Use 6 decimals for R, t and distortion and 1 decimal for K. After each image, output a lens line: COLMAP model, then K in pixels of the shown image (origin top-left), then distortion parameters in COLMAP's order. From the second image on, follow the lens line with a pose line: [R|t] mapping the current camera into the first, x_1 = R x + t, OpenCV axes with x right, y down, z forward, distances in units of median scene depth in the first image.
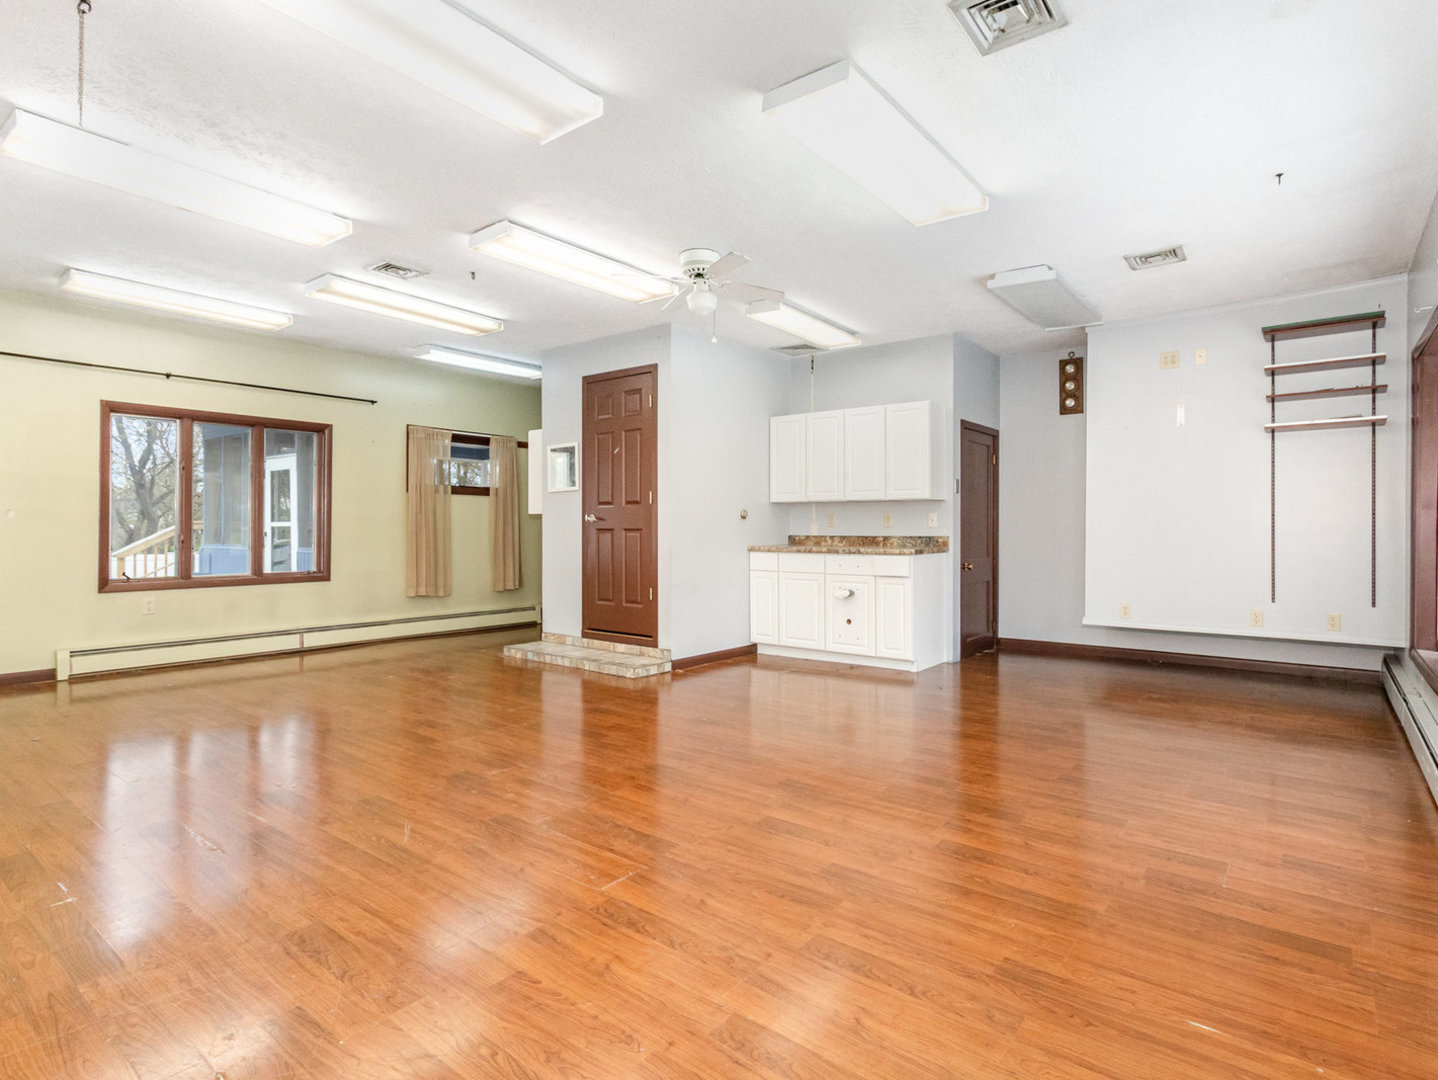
lens RADIAL K [[937.5, 0, 719.0], [0, 937.5, 540.0], [0, 0, 1]] dist [-0.001545, -0.000201]
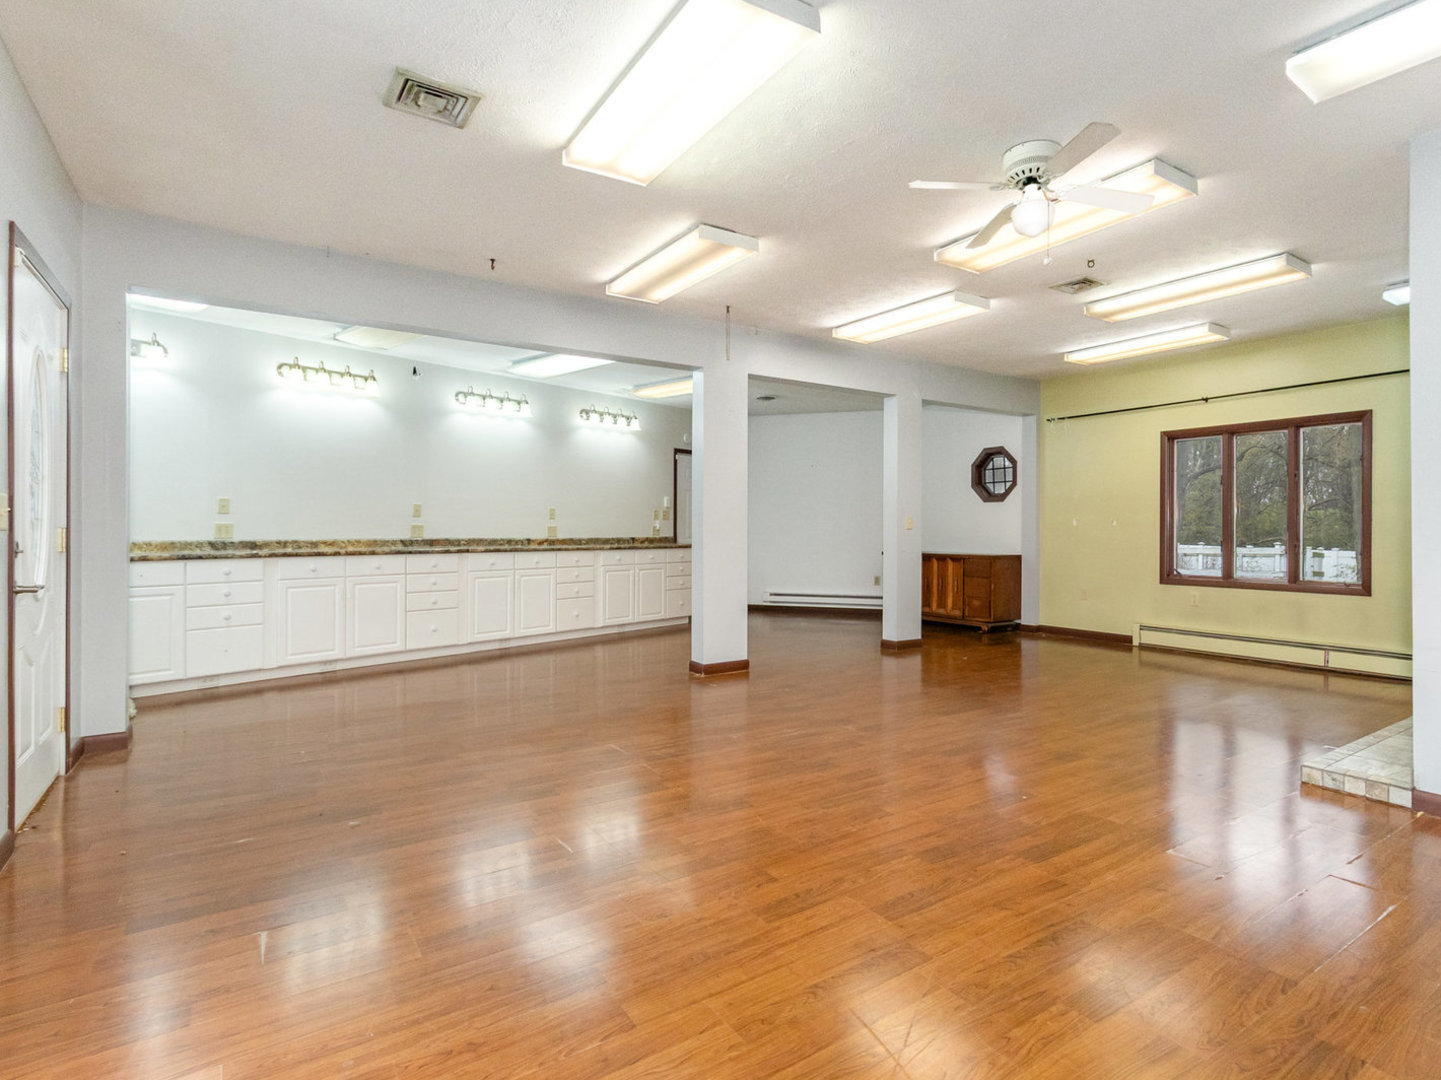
lens RADIAL K [[744.7, 0, 708.1], [0, 744.7, 541.0], [0, 0, 1]] dist [-0.000957, -0.000030]
pose [[-0.418065, 0.009596, -0.908366, 0.498990], [-0.014700, 0.999742, 0.017327, -0.009915], [0.908298, 0.020597, -0.417816, 0.840167]]
